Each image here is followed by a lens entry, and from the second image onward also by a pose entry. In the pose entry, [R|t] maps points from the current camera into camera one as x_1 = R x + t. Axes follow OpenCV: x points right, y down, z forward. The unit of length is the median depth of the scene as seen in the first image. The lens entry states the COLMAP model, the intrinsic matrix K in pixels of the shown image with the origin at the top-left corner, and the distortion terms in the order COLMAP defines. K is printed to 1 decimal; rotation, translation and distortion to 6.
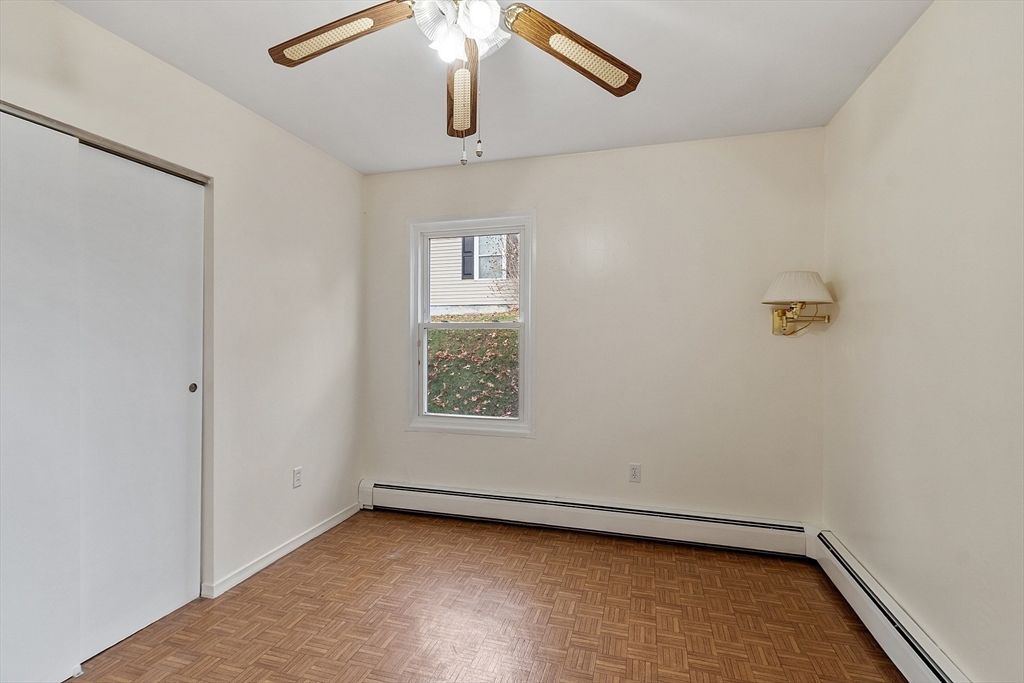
lens RADIAL K [[452.1, 0, 509.1], [0, 452.1, 335.7], [0, 0, 1]] dist [0.000767, -0.000011]
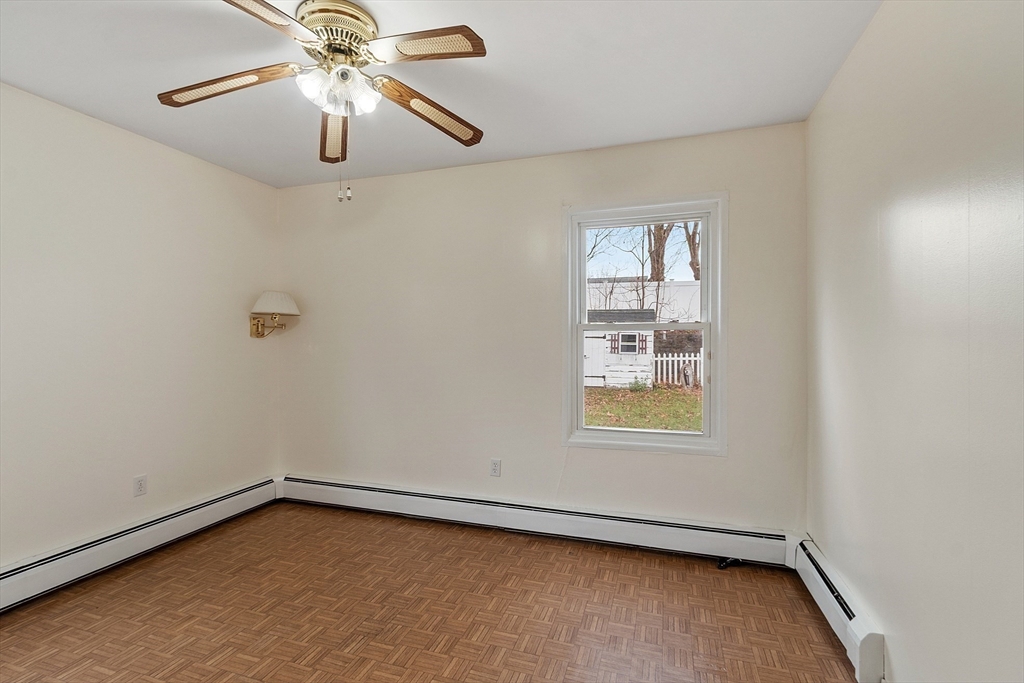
lens RADIAL K [[457.6, 0, 511.1], [0, 457.6, 329.3], [0, 0, 1]] dist [-0.001140, 0.000419]
pose [[0.998607, -0.005465, -0.052478, 0.264751], [0.004089, 0.999646, -0.026288, 0.002318], [0.052603, 0.026037, 0.998276, -0.066830]]
